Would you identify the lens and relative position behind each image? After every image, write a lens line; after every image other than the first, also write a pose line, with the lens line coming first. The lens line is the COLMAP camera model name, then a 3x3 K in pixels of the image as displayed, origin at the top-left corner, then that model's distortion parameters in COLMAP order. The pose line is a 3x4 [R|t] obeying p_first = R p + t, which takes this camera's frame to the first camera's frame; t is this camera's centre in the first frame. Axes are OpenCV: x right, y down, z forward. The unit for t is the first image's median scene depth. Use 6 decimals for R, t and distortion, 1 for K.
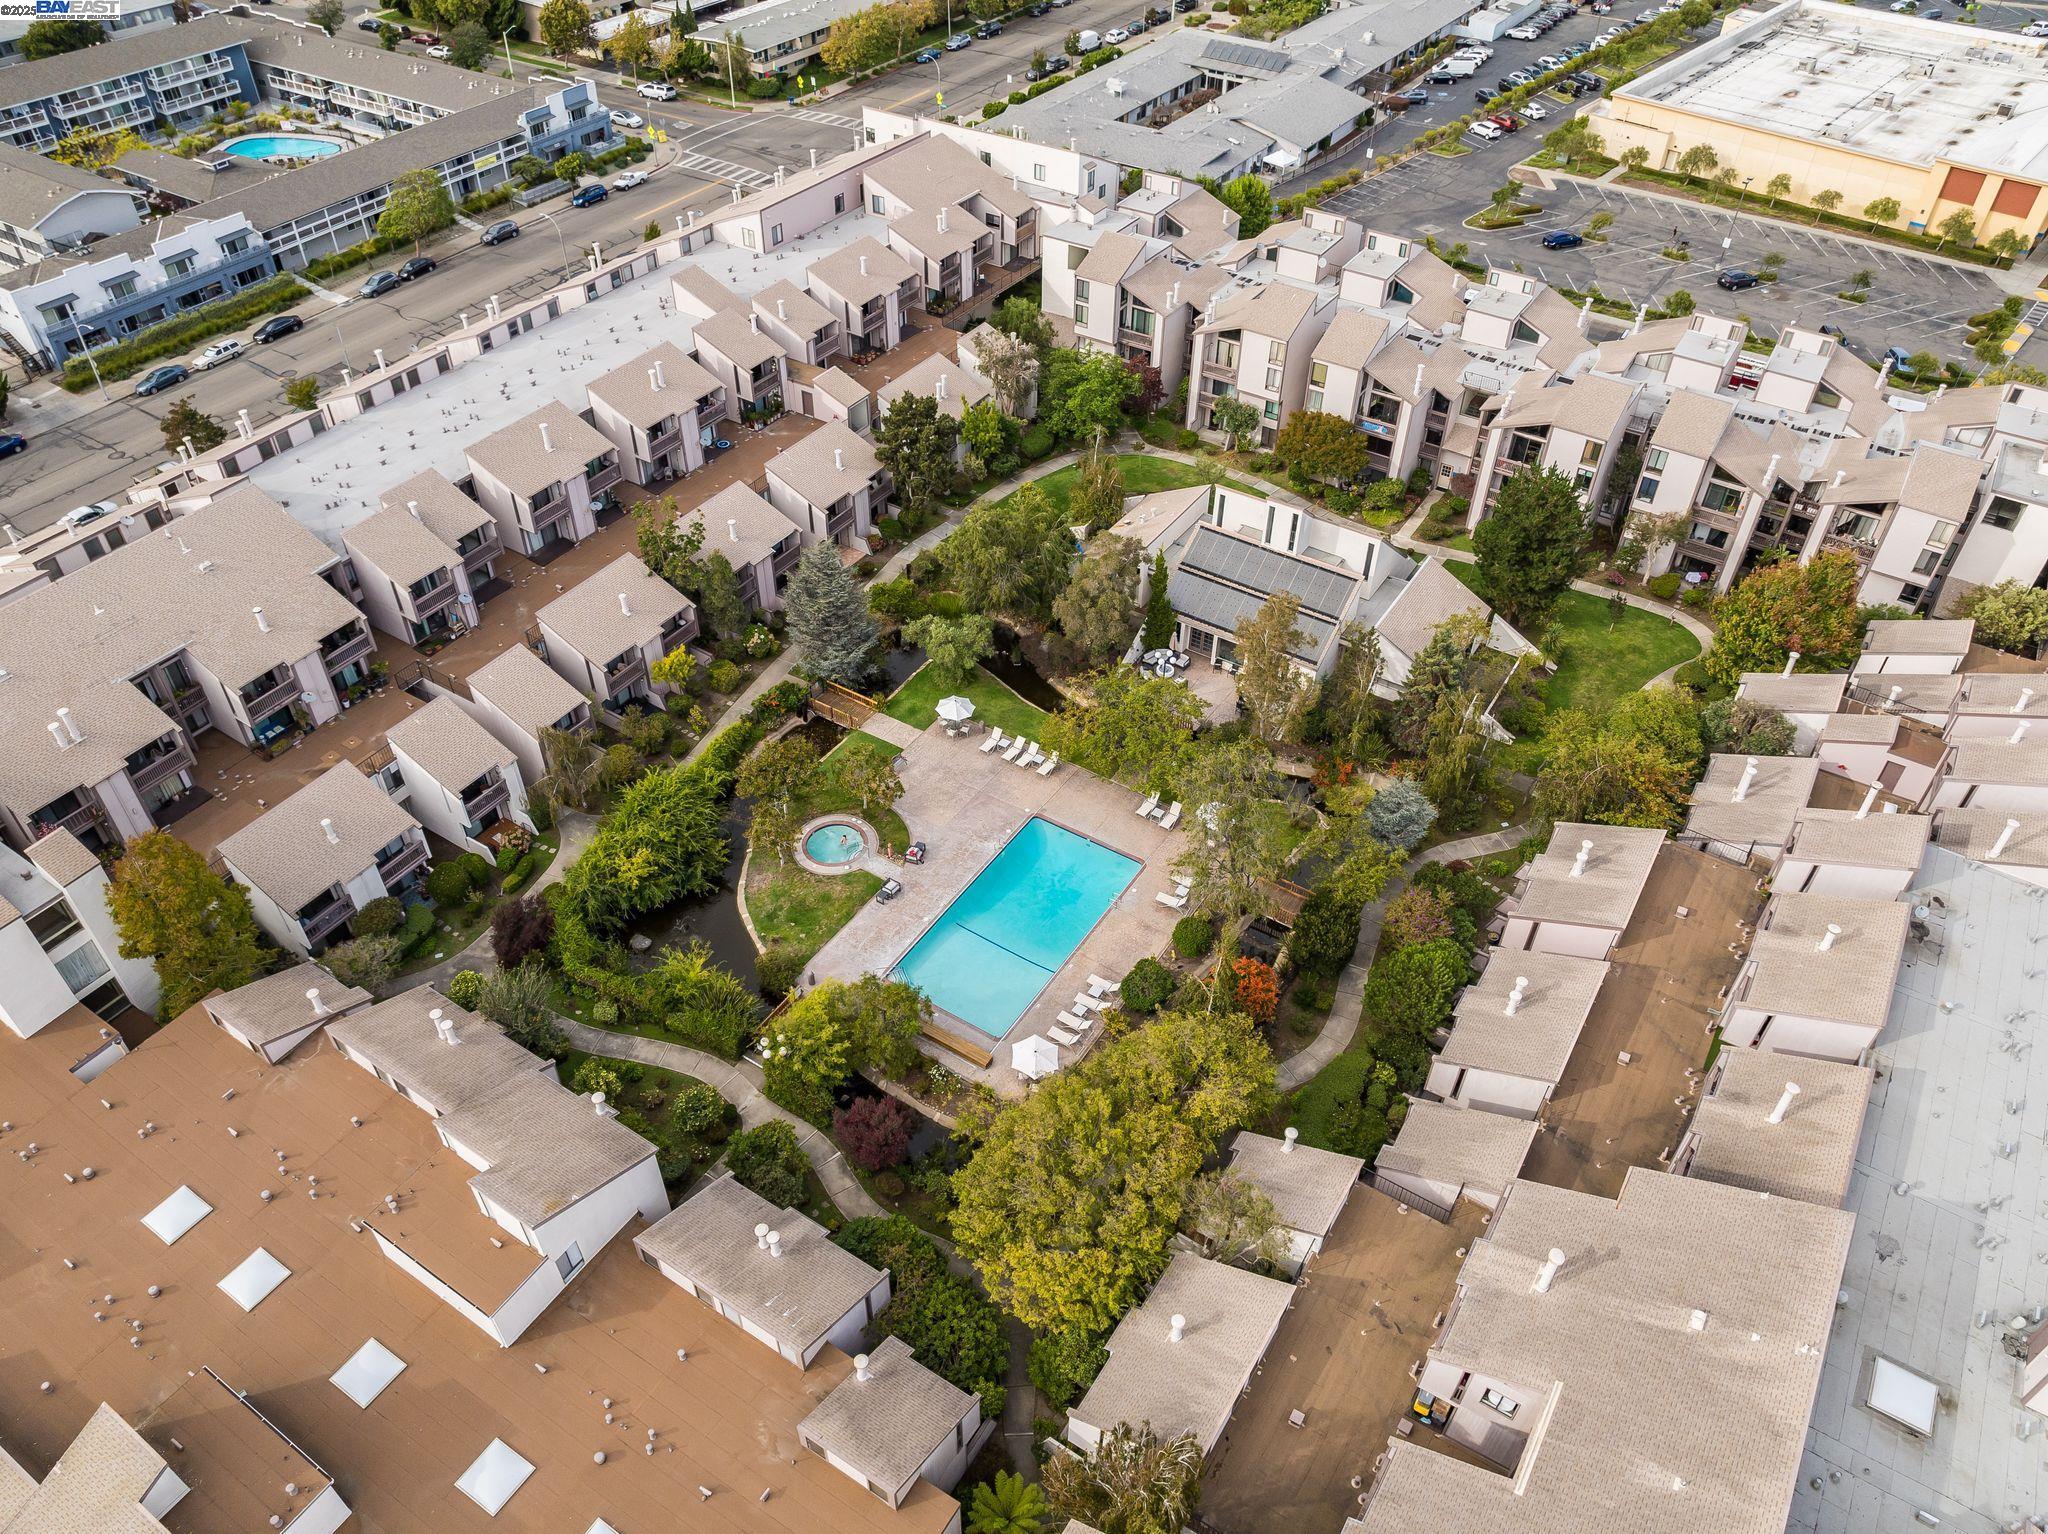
lens RADIAL K [[1471.8, 0, 1024.0], [0, 1471.8, 767.0], [0, 0, 1]] dist [-0.099754, 0.062300]
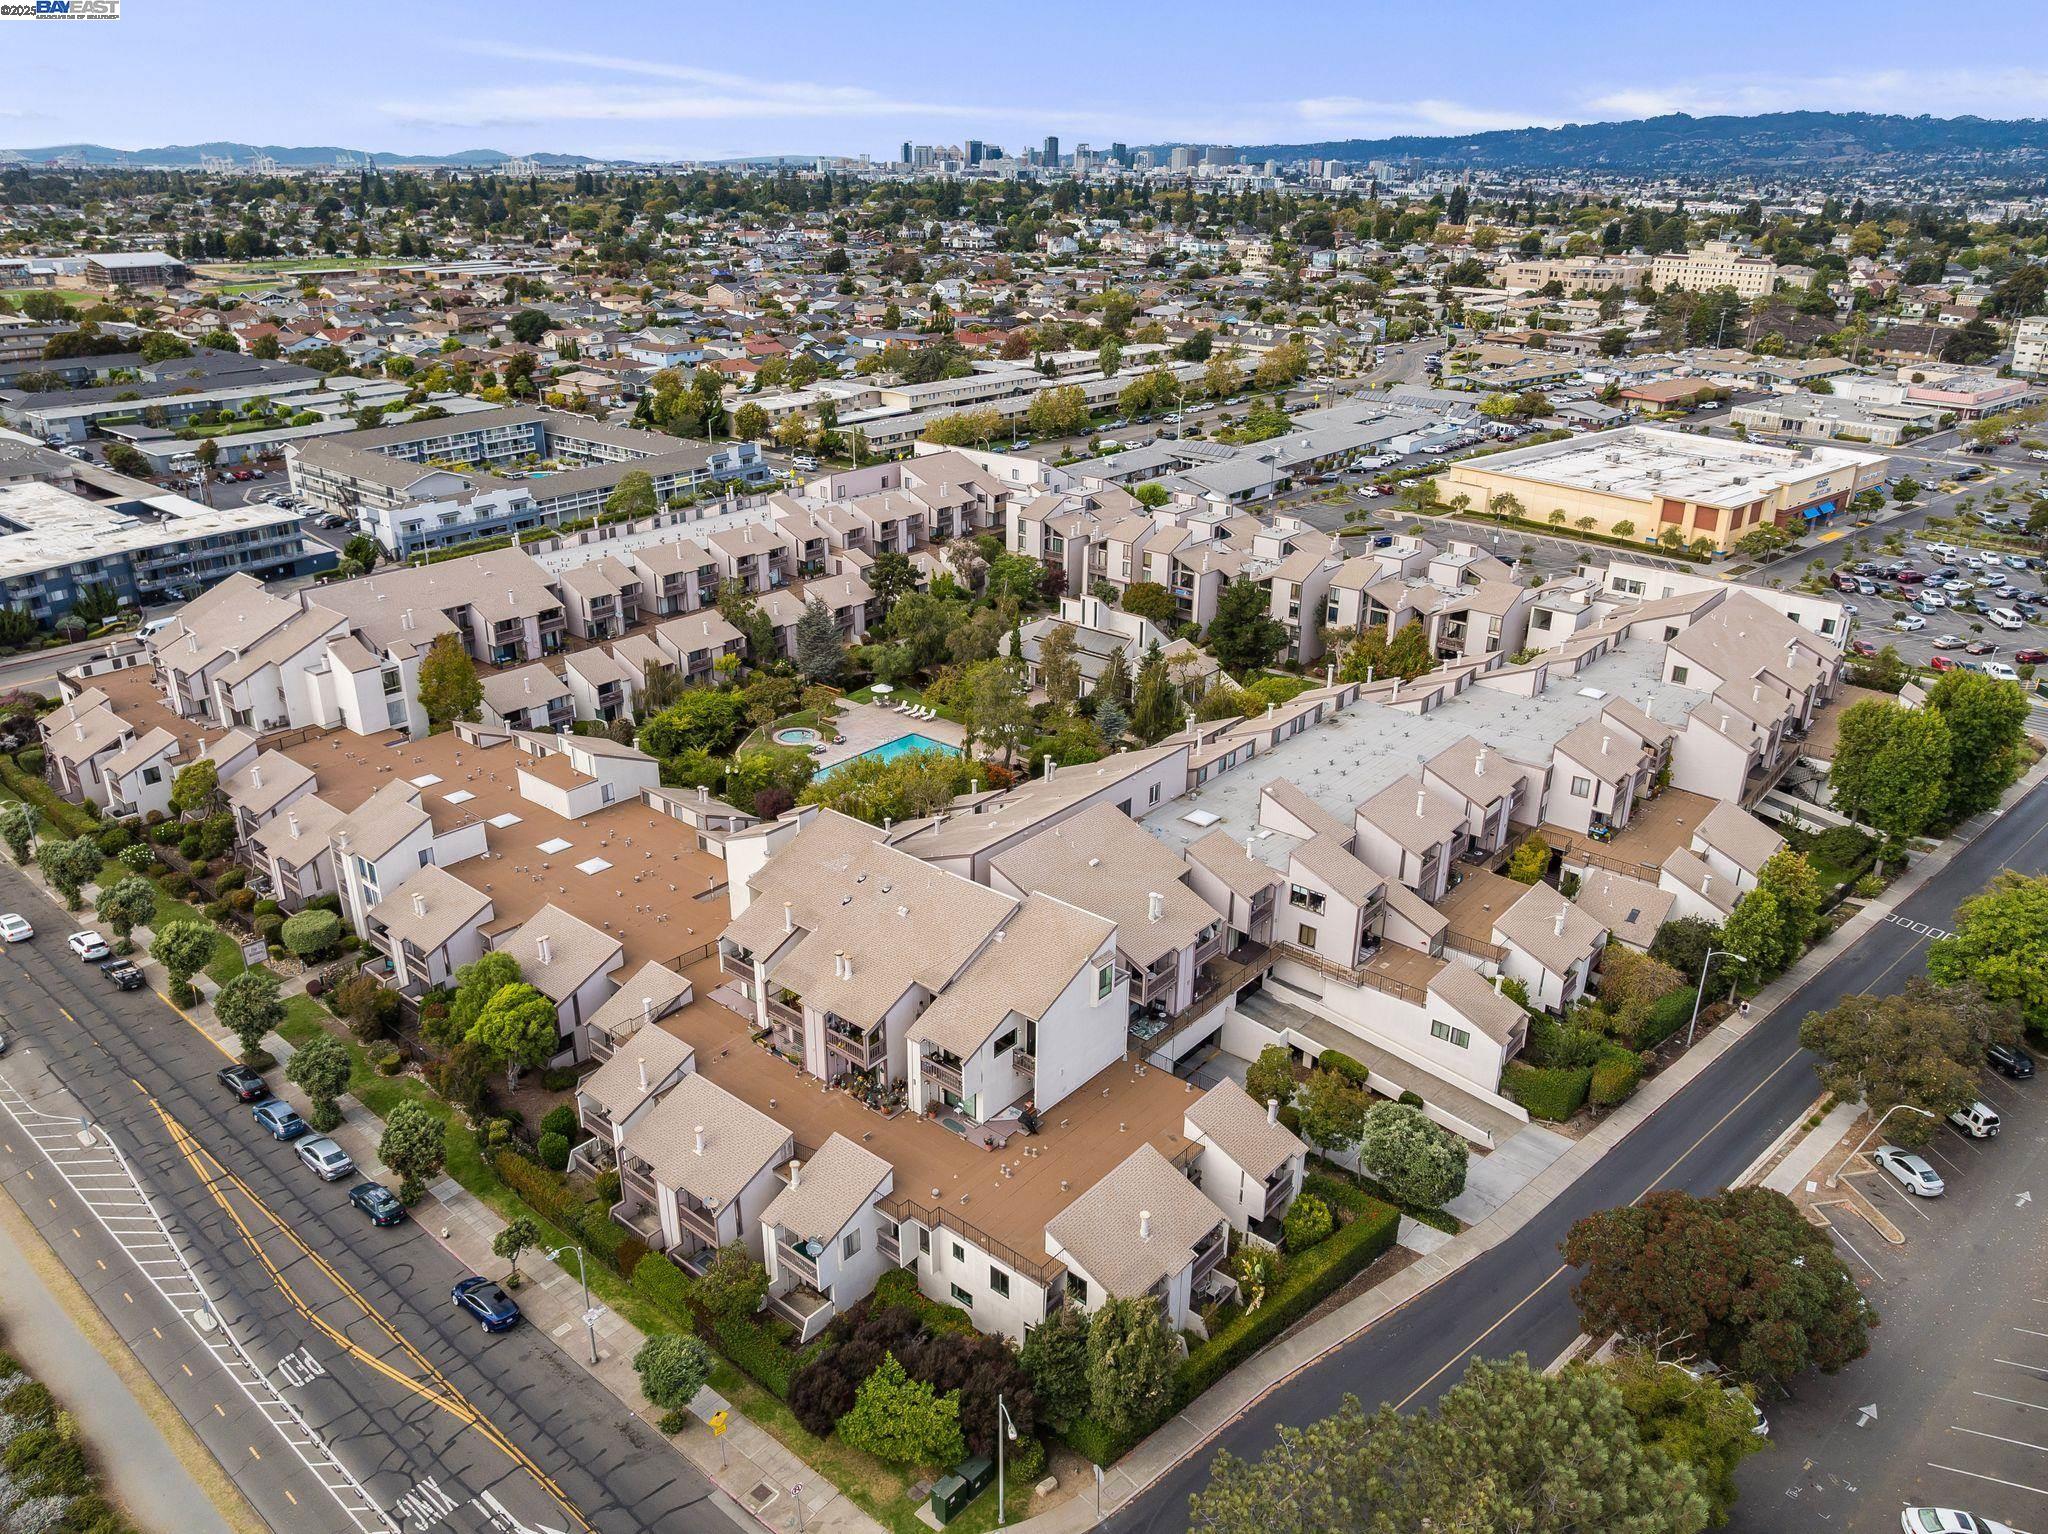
lens RADIAL K [[1471.8, 0, 1024.0], [0, 1471.8, 767.0], [0, 0, 1]] dist [-0.099754, 0.062300]
pose [[0.991560, 0.047258, -0.120732, 0.234100], [-0.084129, 0.943064, -0.321797, 0.415306], [0.098651, 0.329237, 0.939080, -0.404020]]
